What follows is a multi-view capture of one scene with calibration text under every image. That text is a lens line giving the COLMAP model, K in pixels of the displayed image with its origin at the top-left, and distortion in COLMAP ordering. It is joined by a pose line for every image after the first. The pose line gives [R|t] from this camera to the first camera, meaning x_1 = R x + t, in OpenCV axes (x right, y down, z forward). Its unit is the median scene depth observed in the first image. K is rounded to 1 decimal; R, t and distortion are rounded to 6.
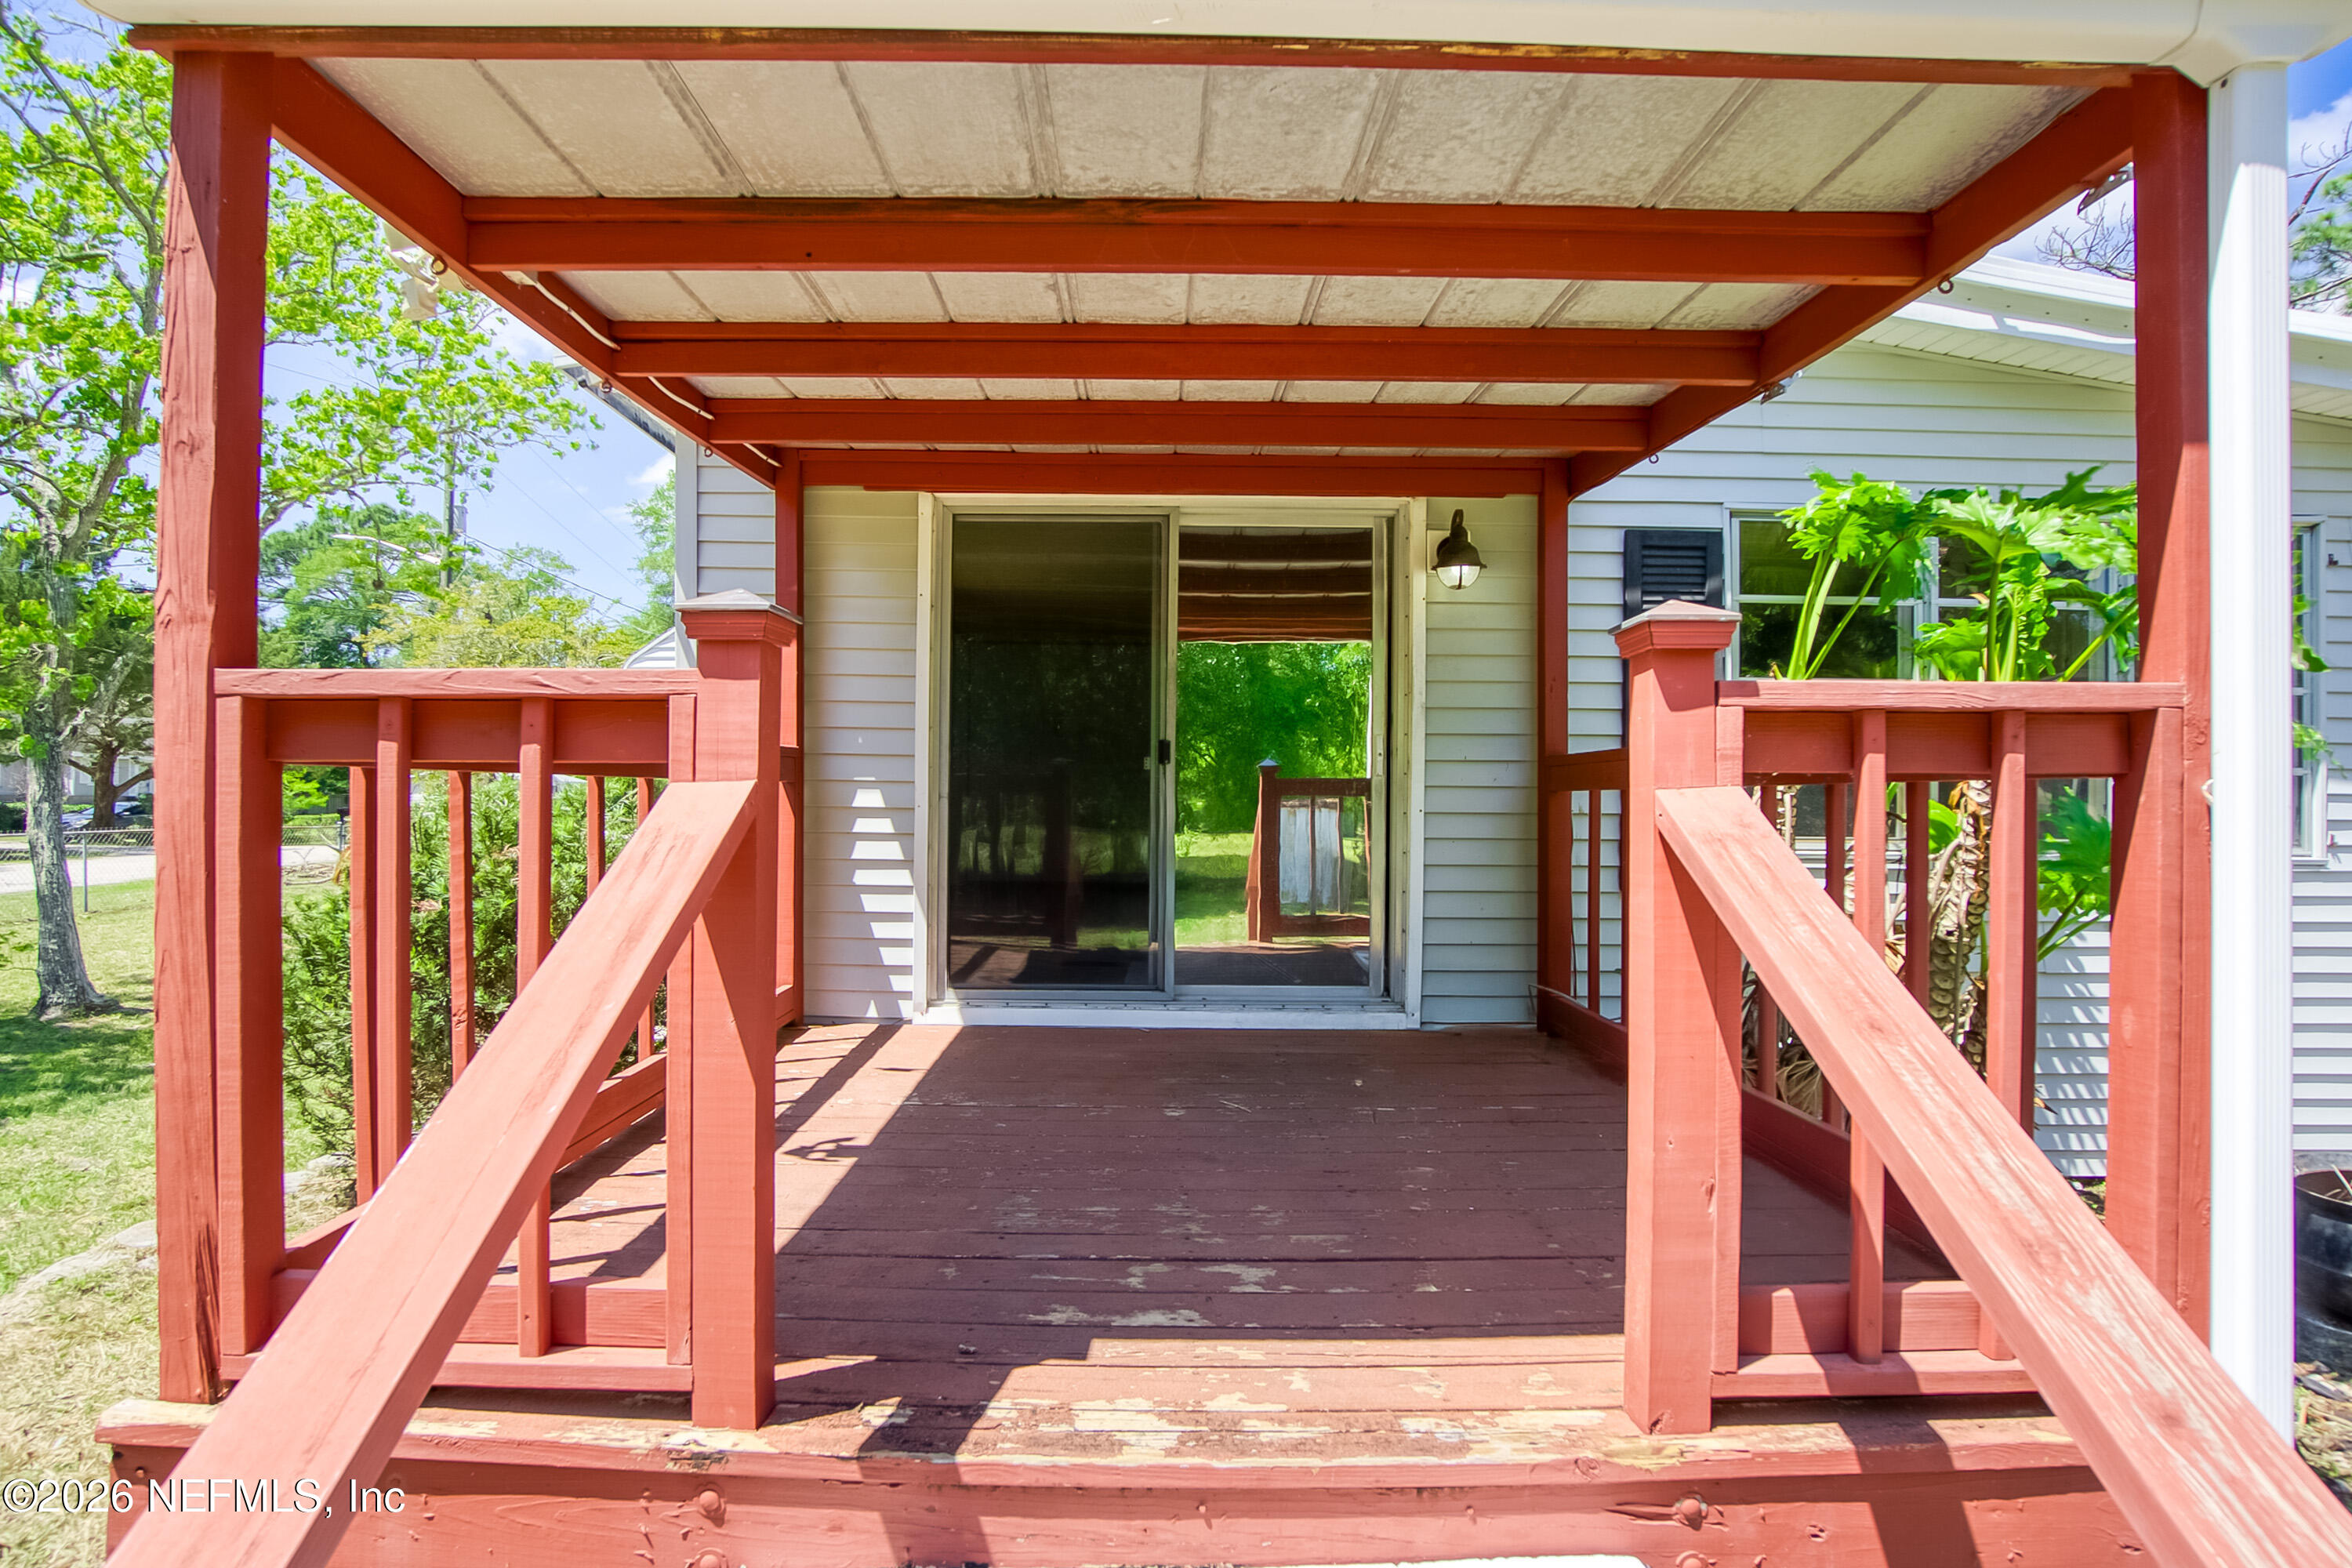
lens RADIAL K [[1219.5, 0, 1187.8], [0, 1219.5, 804.1], [0, 0, 1]] dist [-0.035247, 0.001092]
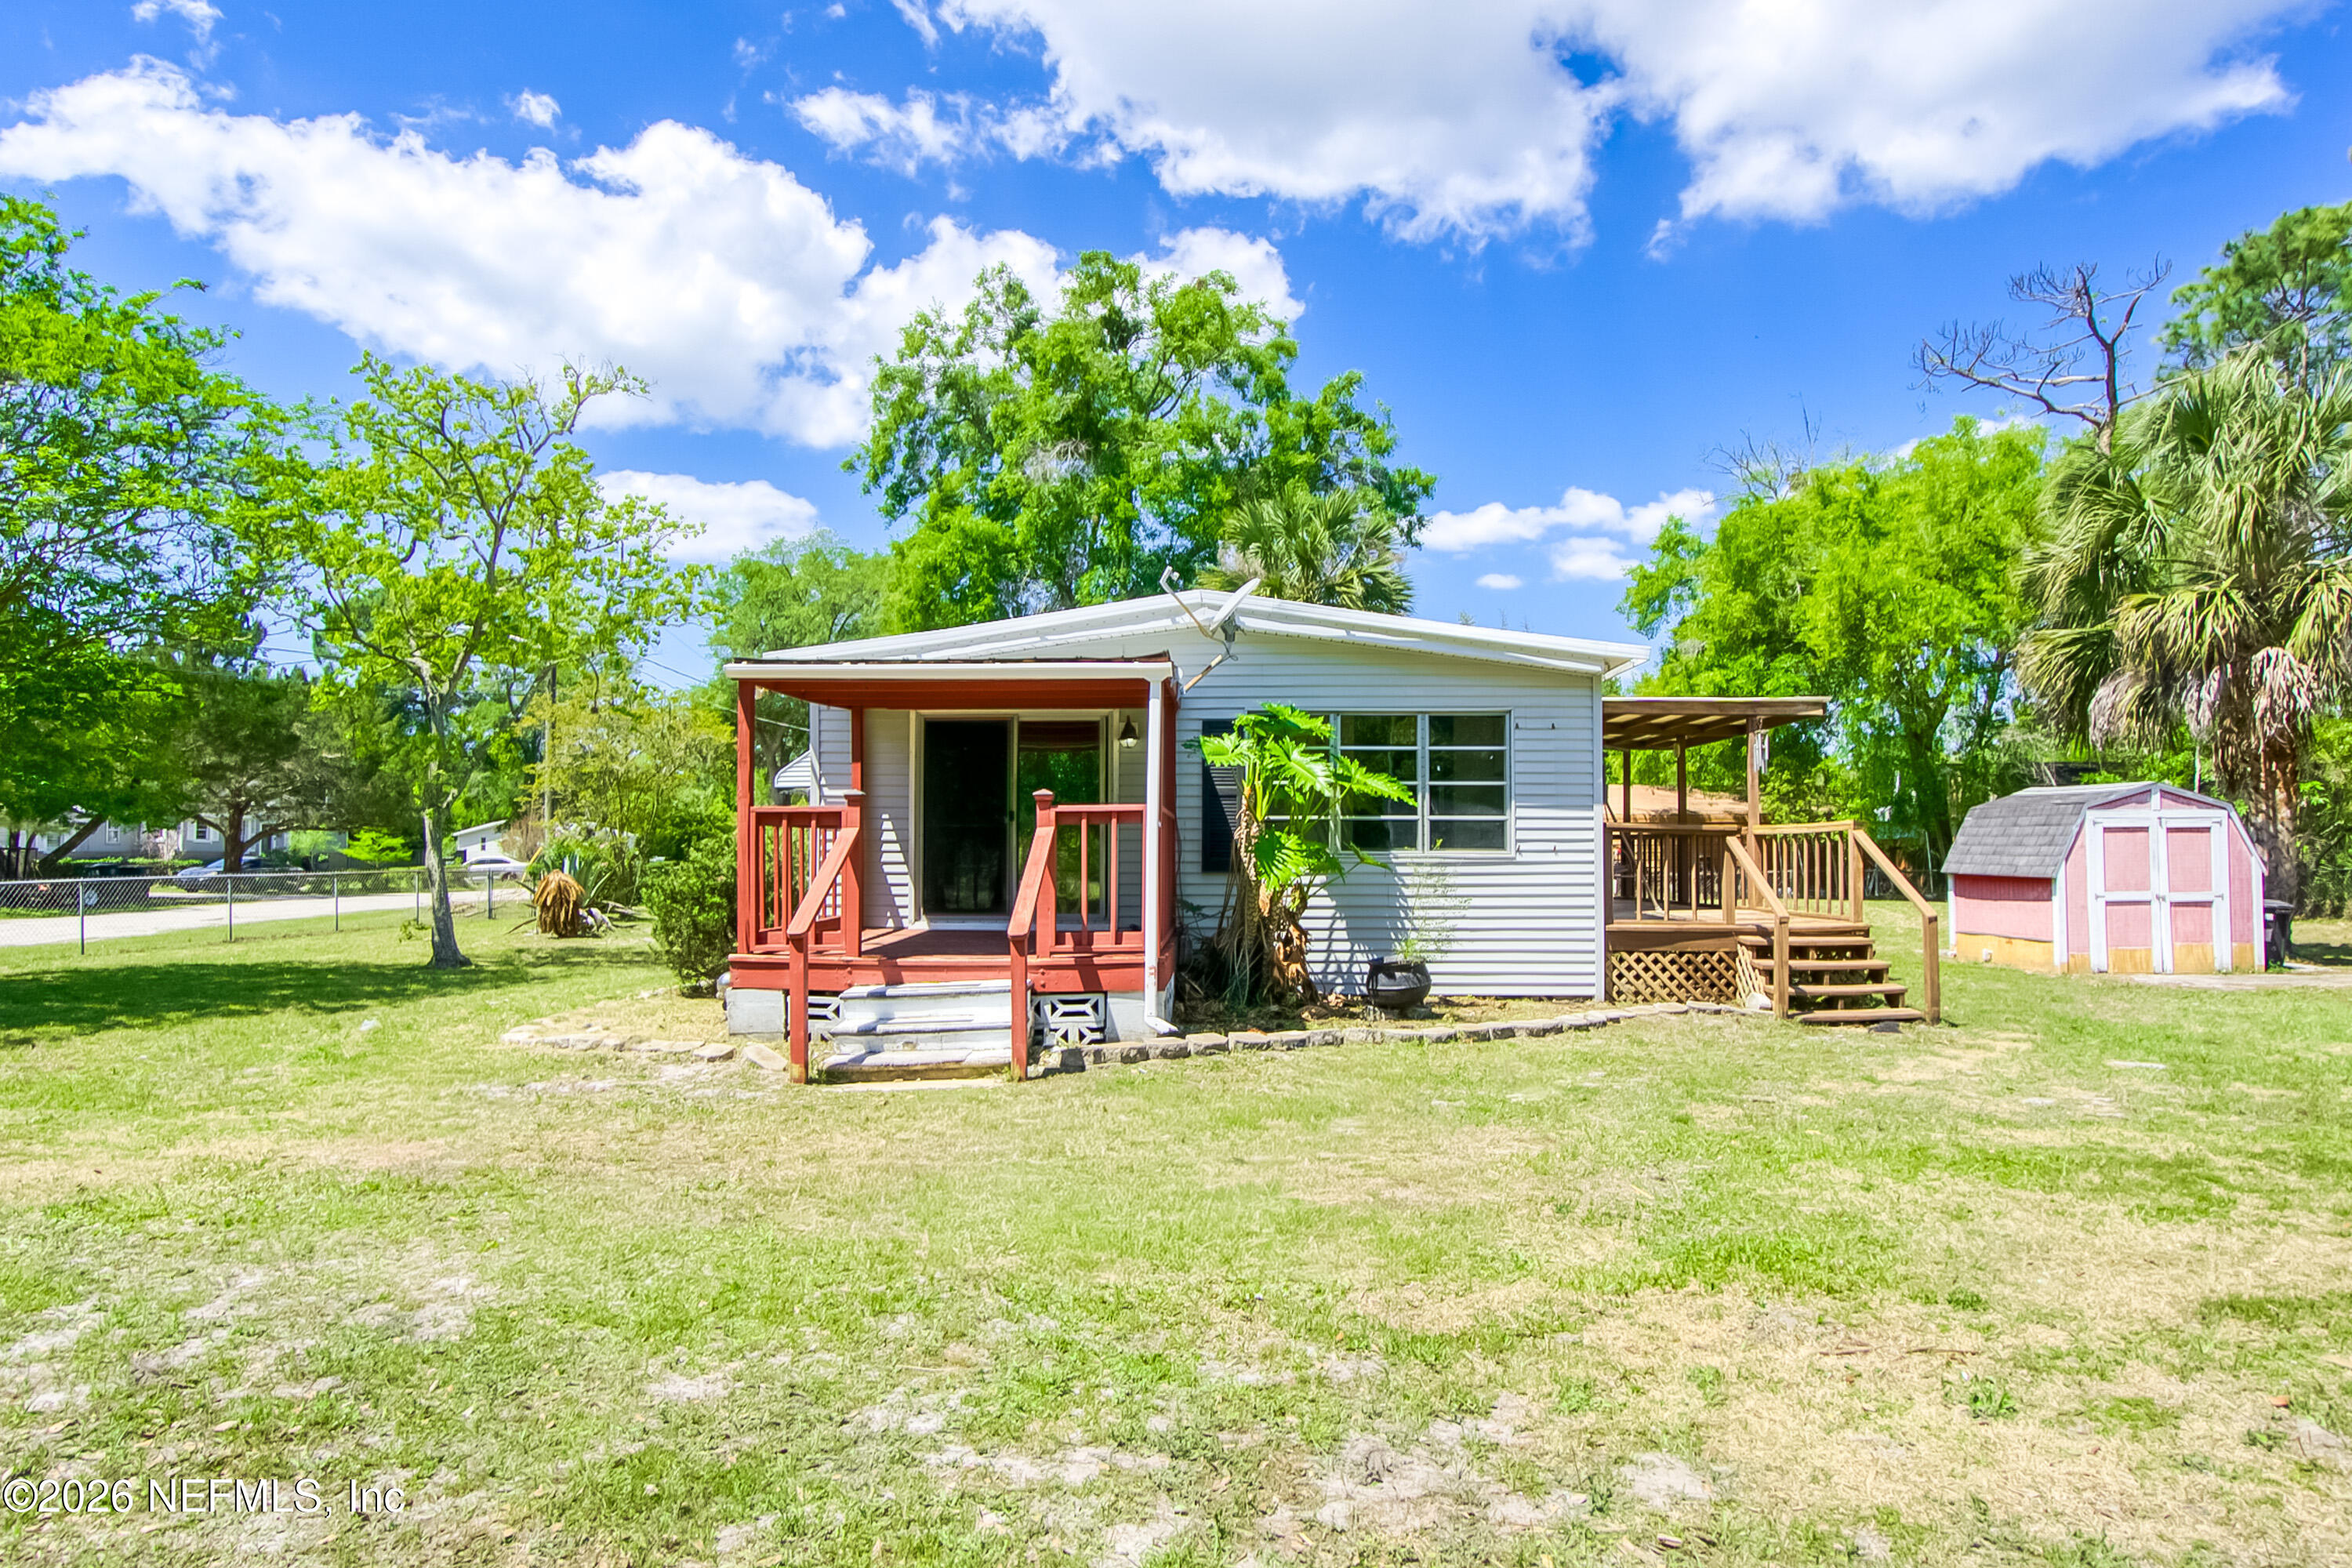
lens RADIAL K [[1219.5, 0, 1181.4], [0, 1219.5, 804.4], [0, 0, 1]] dist [-0.035247, 0.001092]
pose [[0.999134, -0.010838, -0.040171, 0.648107], [0.009262, 0.999188, -0.039202, 0.050295], [0.040563, 0.038796, 0.998424, -2.182924]]
